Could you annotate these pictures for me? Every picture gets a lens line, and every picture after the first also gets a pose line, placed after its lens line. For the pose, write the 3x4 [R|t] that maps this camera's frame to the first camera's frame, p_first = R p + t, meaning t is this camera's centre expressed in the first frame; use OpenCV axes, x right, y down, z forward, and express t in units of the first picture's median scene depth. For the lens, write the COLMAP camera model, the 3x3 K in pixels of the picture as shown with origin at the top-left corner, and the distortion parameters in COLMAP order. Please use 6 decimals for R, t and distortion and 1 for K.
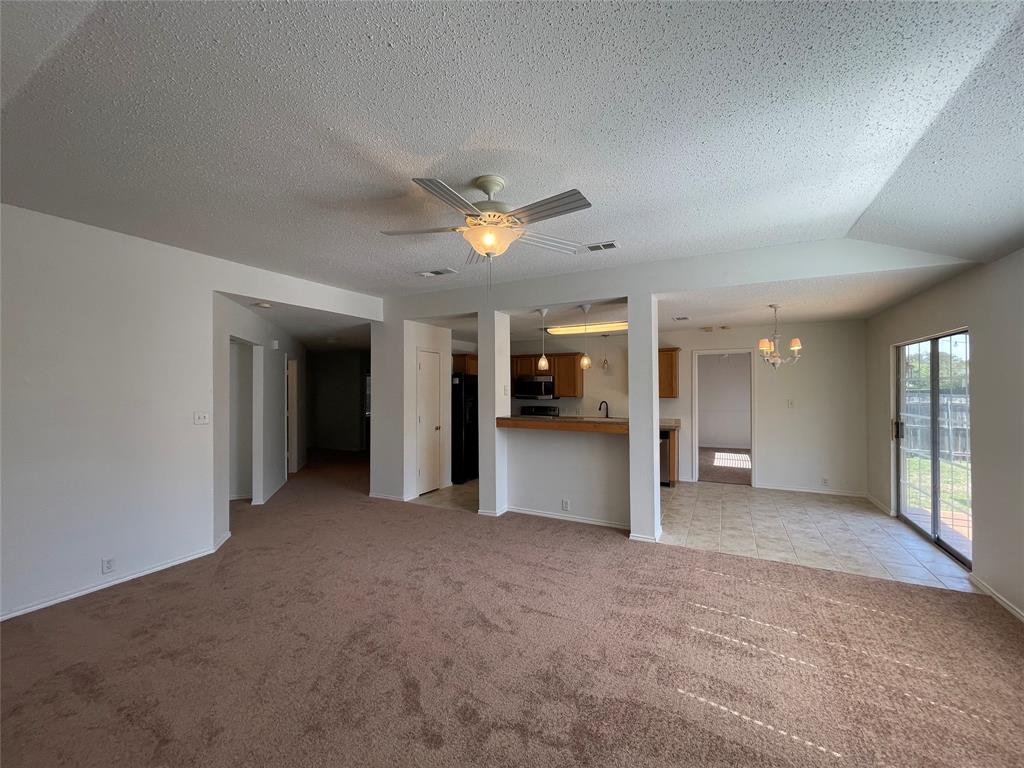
lens RADIAL K [[412.6, 0, 511.3], [0, 412.6, 380.8], [0, 0, 1]] dist [0.002611, -0.001057]
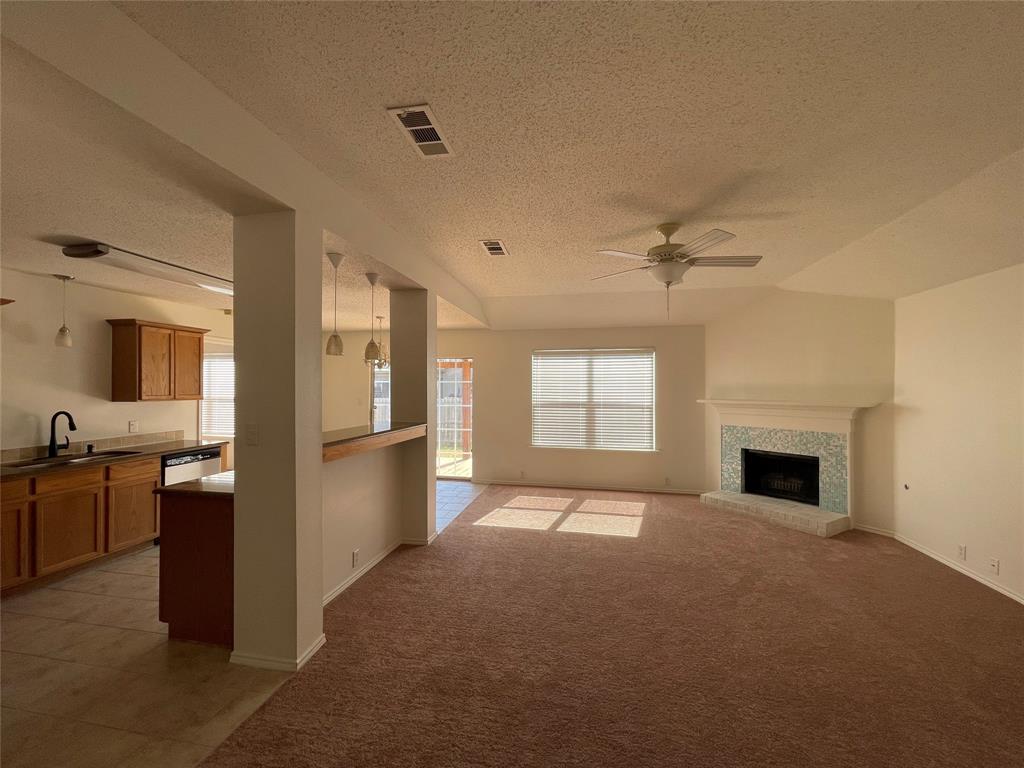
lens RADIAL K [[412.6, 0, 511.1], [0, 412.6, 385.3], [0, 0, 1]] dist [0.002611, -0.001057]
pose [[-0.287303, 0.004090, 0.957831, -0.613036], [-0.025678, 0.999599, -0.011970, 0.018797], [-0.957496, -0.028034, -0.287082, 0.984762]]
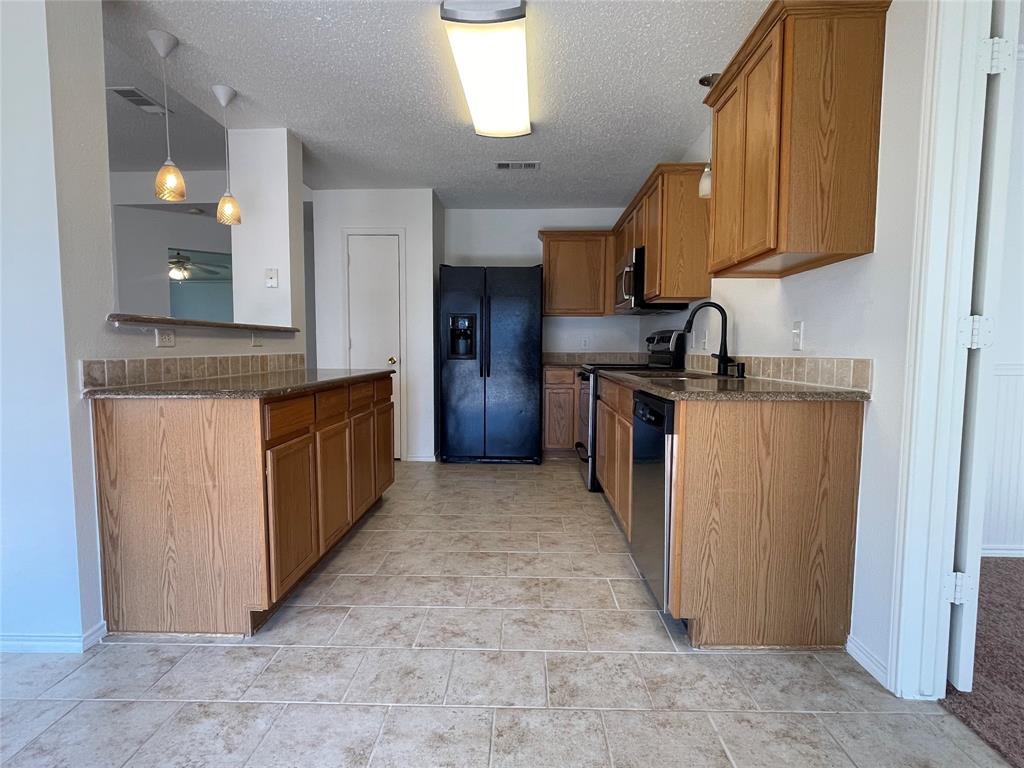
lens RADIAL K [[552.7, 0, 512.8], [0, 552.7, 387.6], [0, 0, 1]] dist [-0.010993, 0.002739]
pose [[0.434833, 0.070238, -0.897768, 0.839406], [0.020289, 0.995936, 0.087745, 0.117713], [0.900282, -0.056370, 0.431641, 1.071627]]
